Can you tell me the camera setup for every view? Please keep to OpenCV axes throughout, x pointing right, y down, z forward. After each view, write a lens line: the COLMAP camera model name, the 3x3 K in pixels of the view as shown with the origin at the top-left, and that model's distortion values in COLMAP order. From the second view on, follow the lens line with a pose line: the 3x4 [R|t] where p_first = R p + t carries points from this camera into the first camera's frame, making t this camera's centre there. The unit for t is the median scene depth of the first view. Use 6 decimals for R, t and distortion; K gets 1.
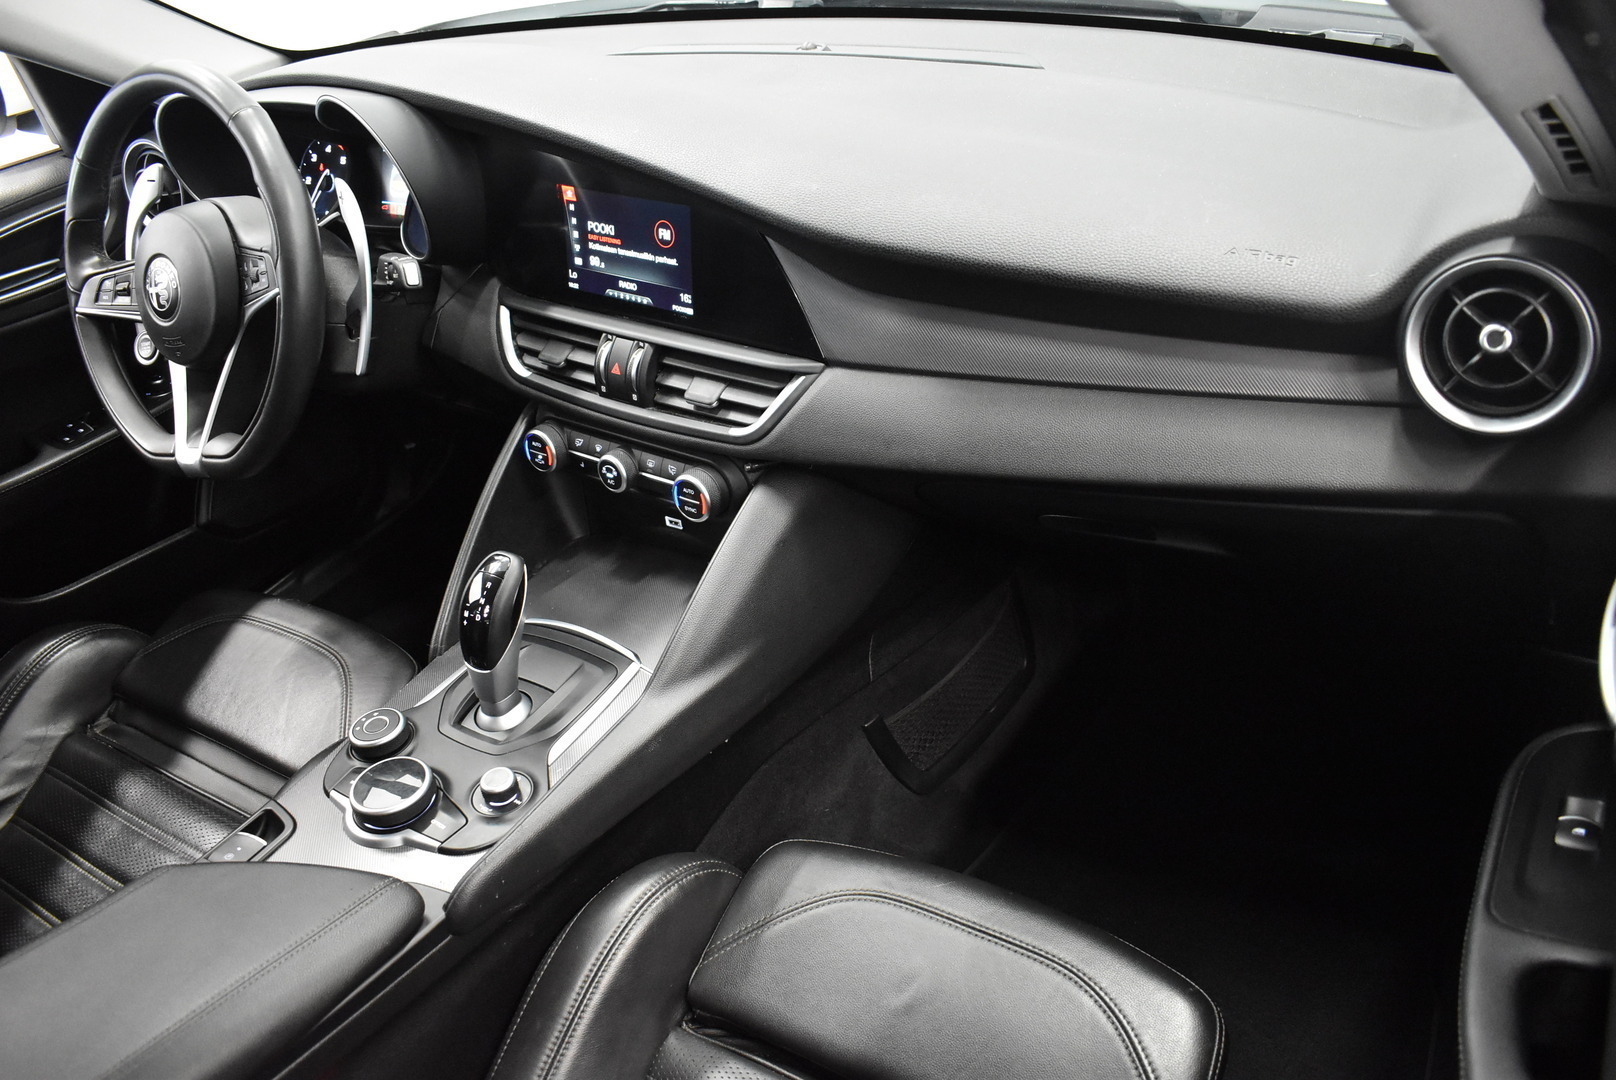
lens RADIAL K [[1290.5, 0, 808.0], [0, 1290.5, 540.0], [0, 0, 1]] dist [-0.087236, 0.000493]
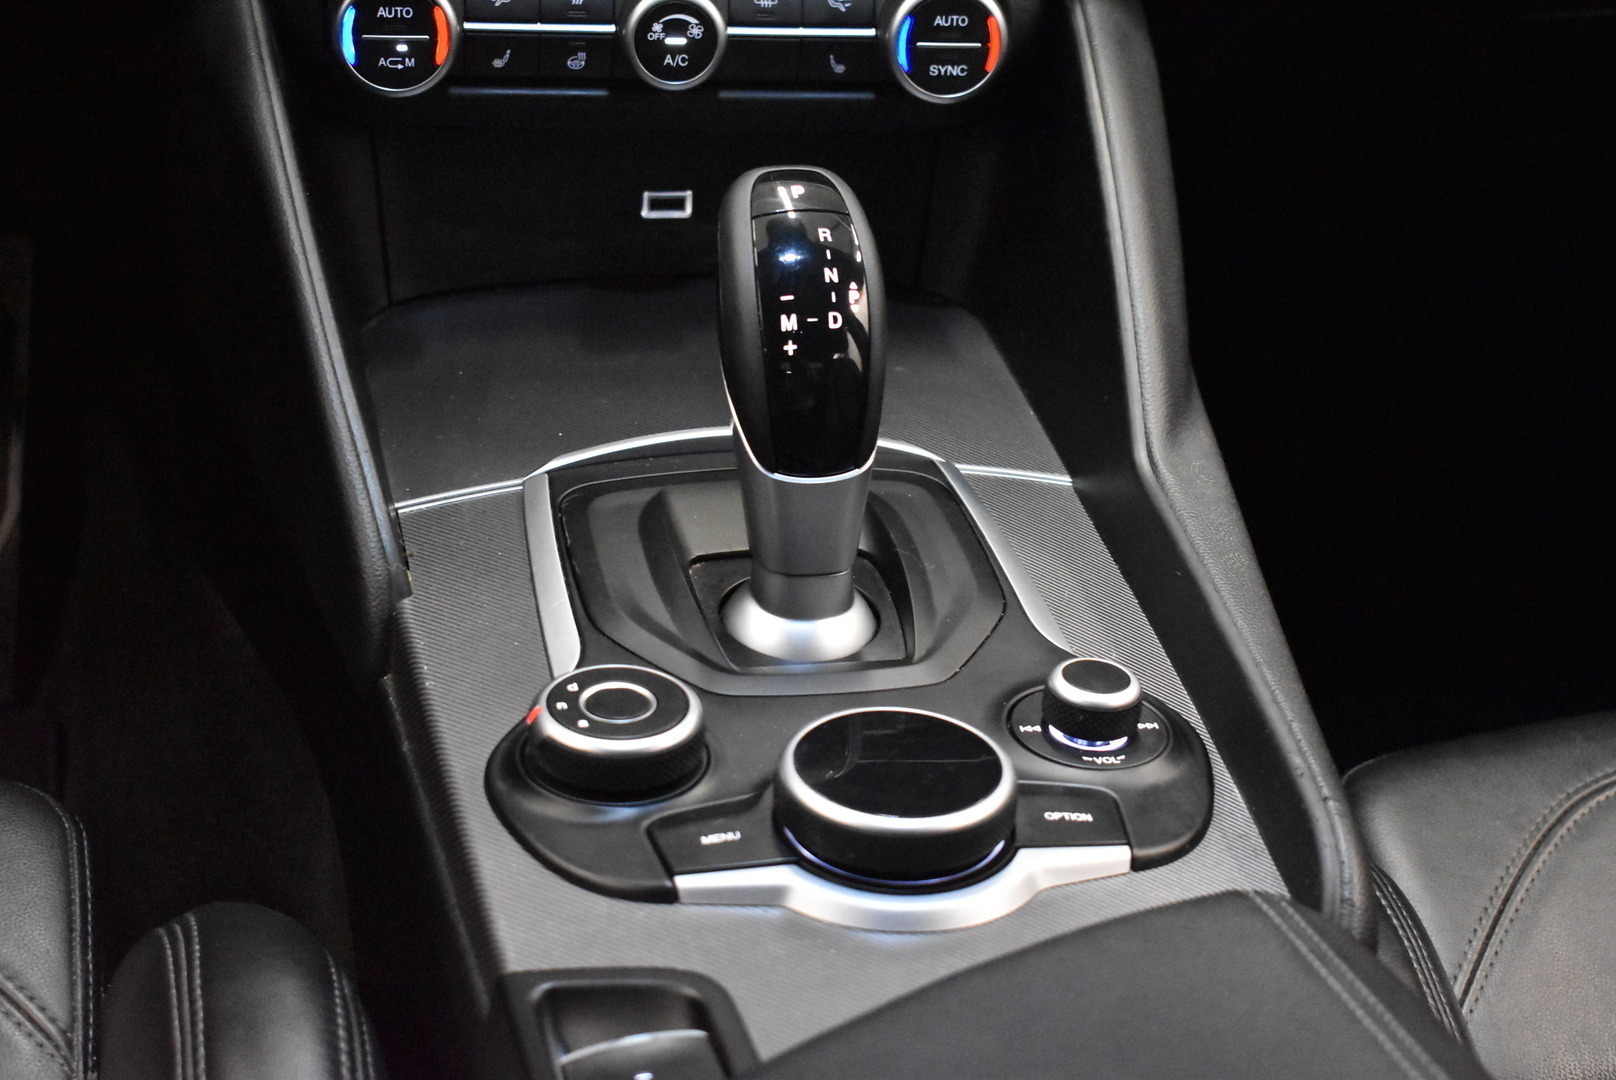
lens RADIAL K [[3045.9, 0, 808.0], [0, 3045.9, 540.0], [0, 0, 1]] dist [0.025168, 0.046610]
pose [[0.700578, -0.179835, 0.690543, -0.796020], [0.262745, 0.964744, -0.015319, 0.120216], [-0.663442, 0.192169, 0.723129, 0.345887]]
